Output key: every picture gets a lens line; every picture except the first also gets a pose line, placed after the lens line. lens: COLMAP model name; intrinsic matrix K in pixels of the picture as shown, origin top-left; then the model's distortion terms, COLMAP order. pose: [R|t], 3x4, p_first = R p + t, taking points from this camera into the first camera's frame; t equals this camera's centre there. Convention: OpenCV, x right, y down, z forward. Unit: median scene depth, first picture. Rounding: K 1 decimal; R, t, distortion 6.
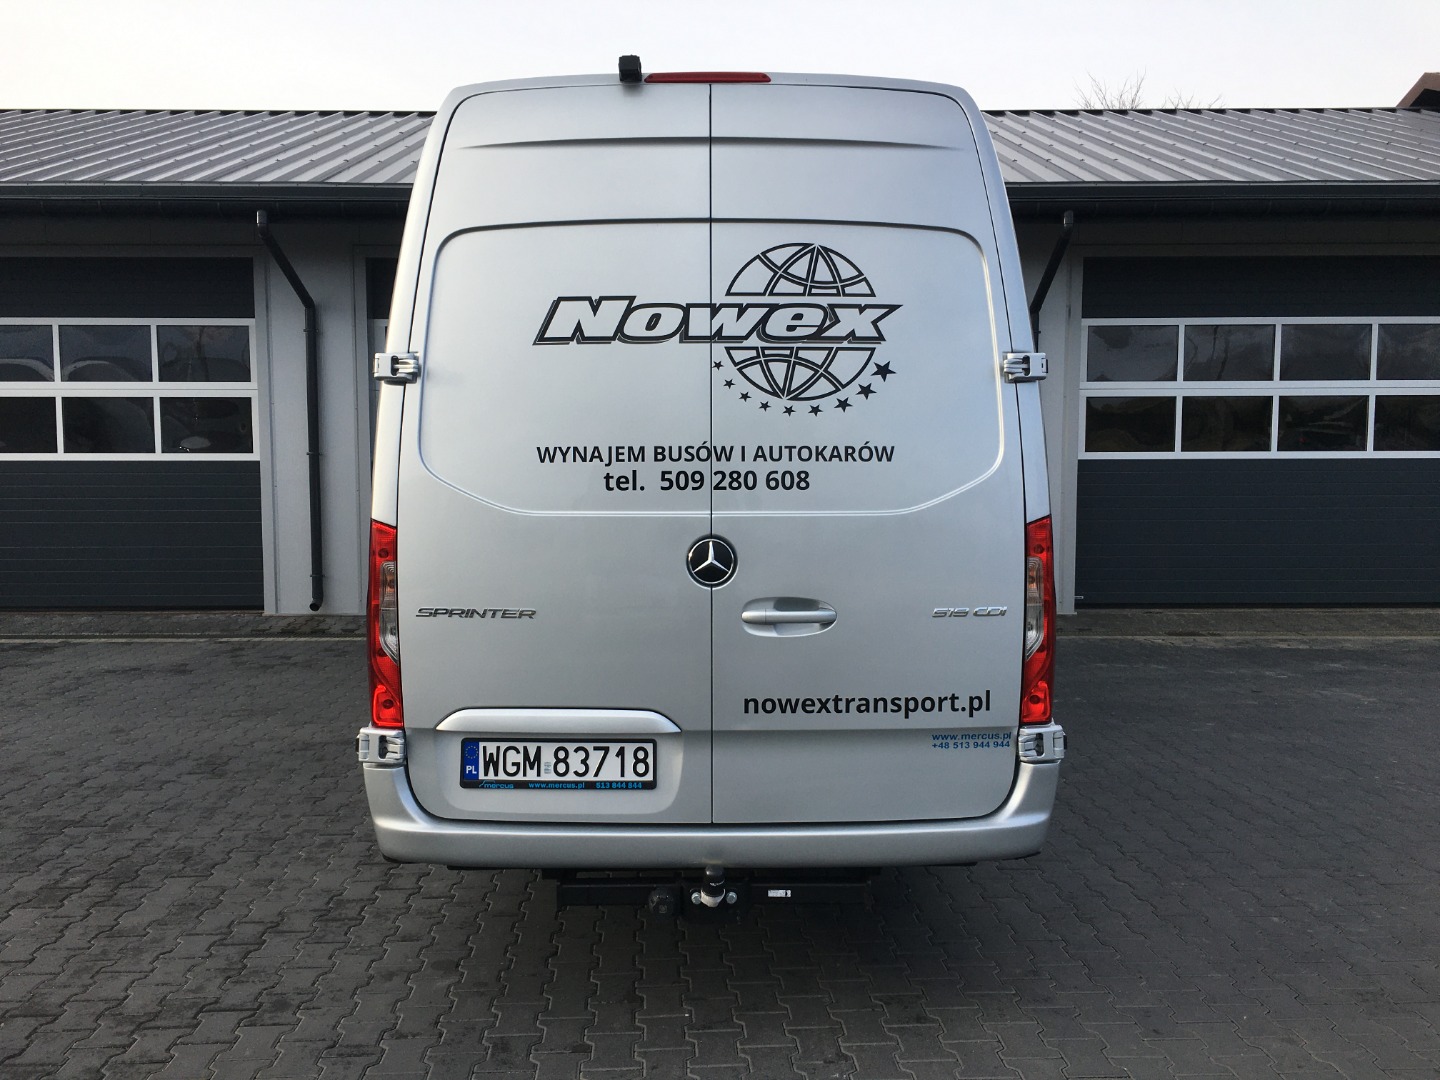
lens RADIAL K [[1217.3, 0, 714.8], [0, 1217.3, 529.9], [0, 0, 1]] dist [0.028145, -0.008297]
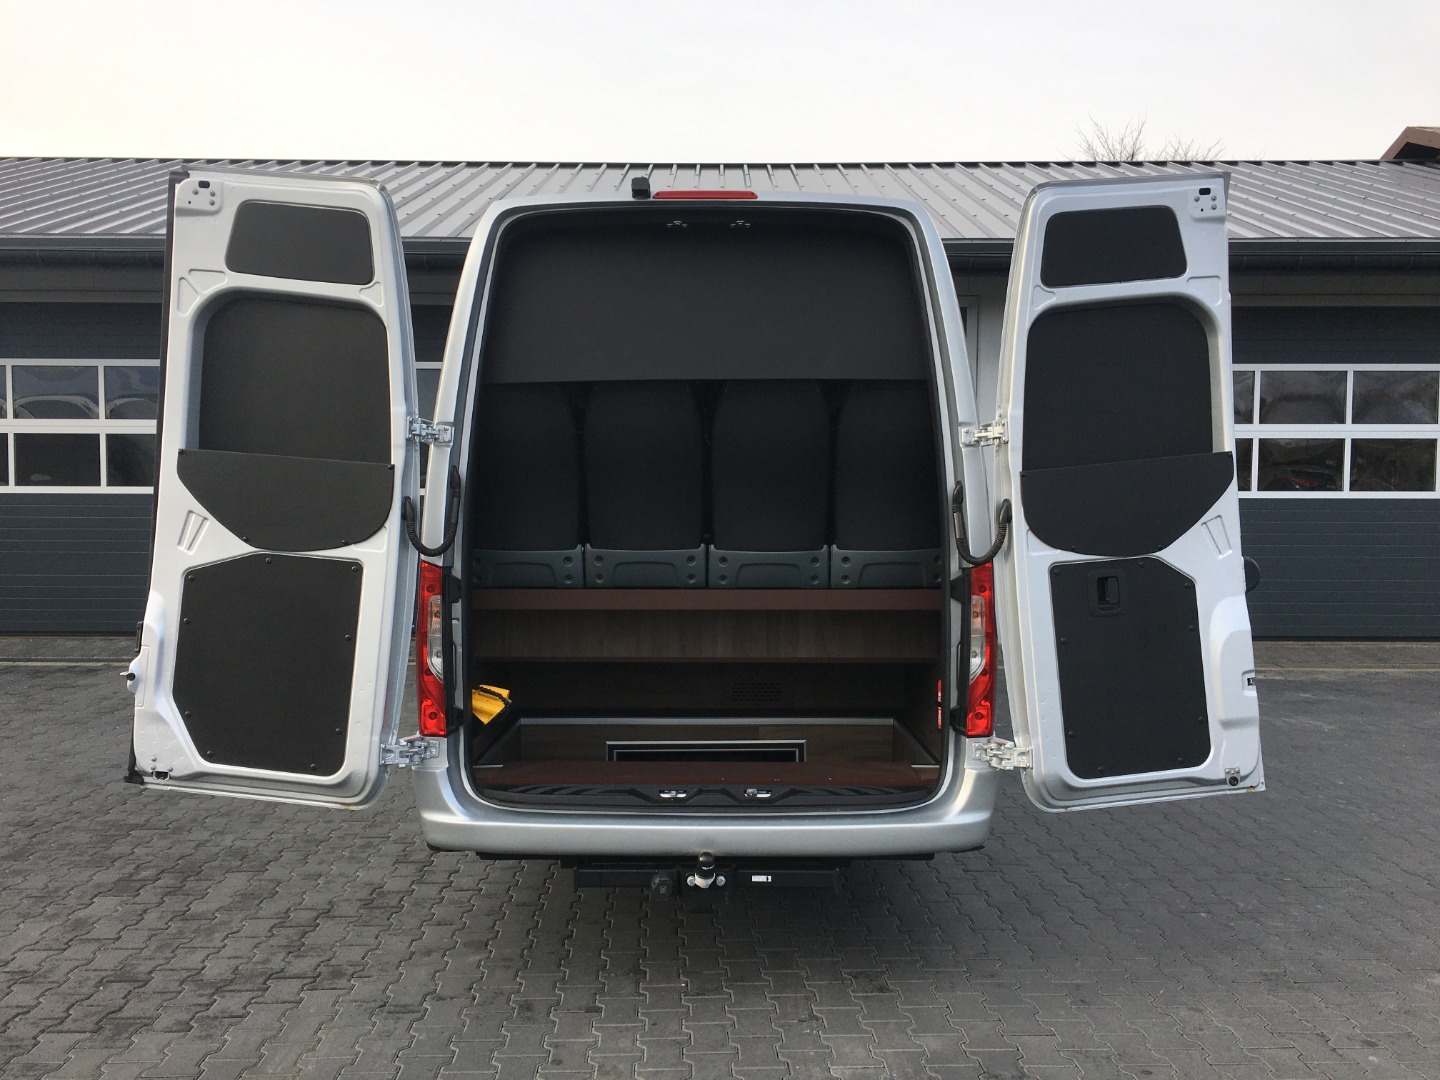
lens RADIAL K [[1217.3, 0, 714.8], [0, 1217.3, 529.9], [0, 0, 1]] dist [0.028145, -0.008297]
pose [[0.999939, 0.005897, -0.009317, 0.014003], [-0.006118, 0.999698, -0.023800, -0.010013], [0.009174, 0.023856, 0.999673, -0.162170]]
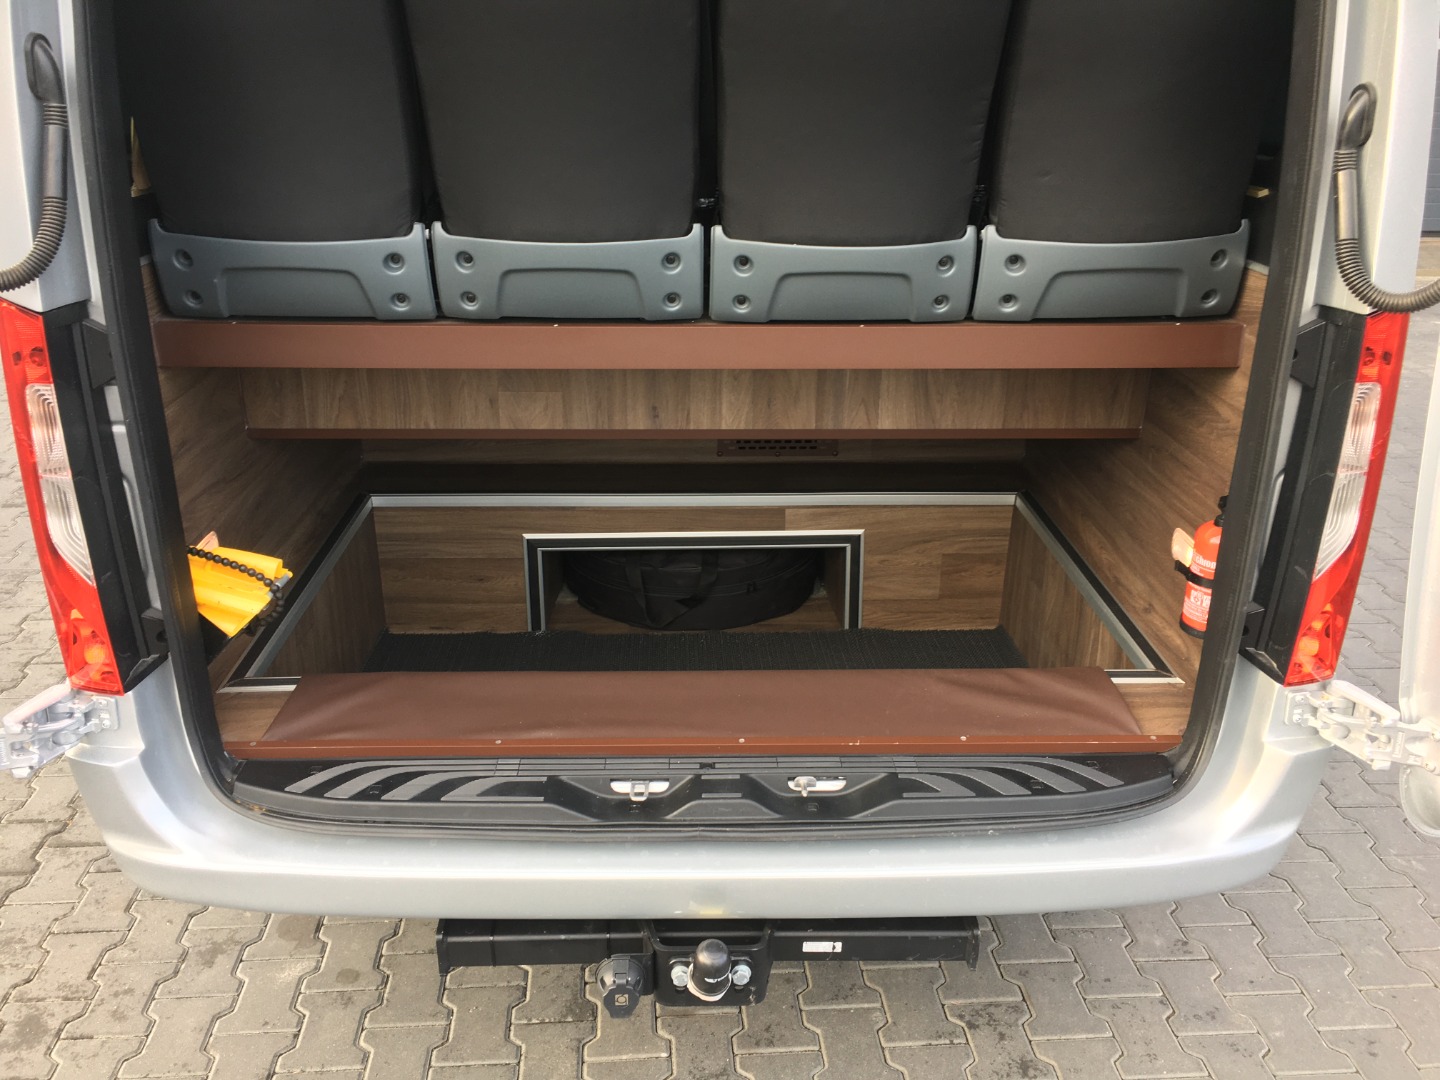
lens RADIAL K [[1217.3, 0, 714.8], [0, 1217.3, 529.9], [0, 0, 1]] dist [0.028145, -0.008297]
pose [[0.999768, 0.004012, 0.021180, -0.009766], [-0.010792, 0.943694, 0.330642, -0.069588], [-0.018661, -0.330794, 0.943518, 0.434699]]
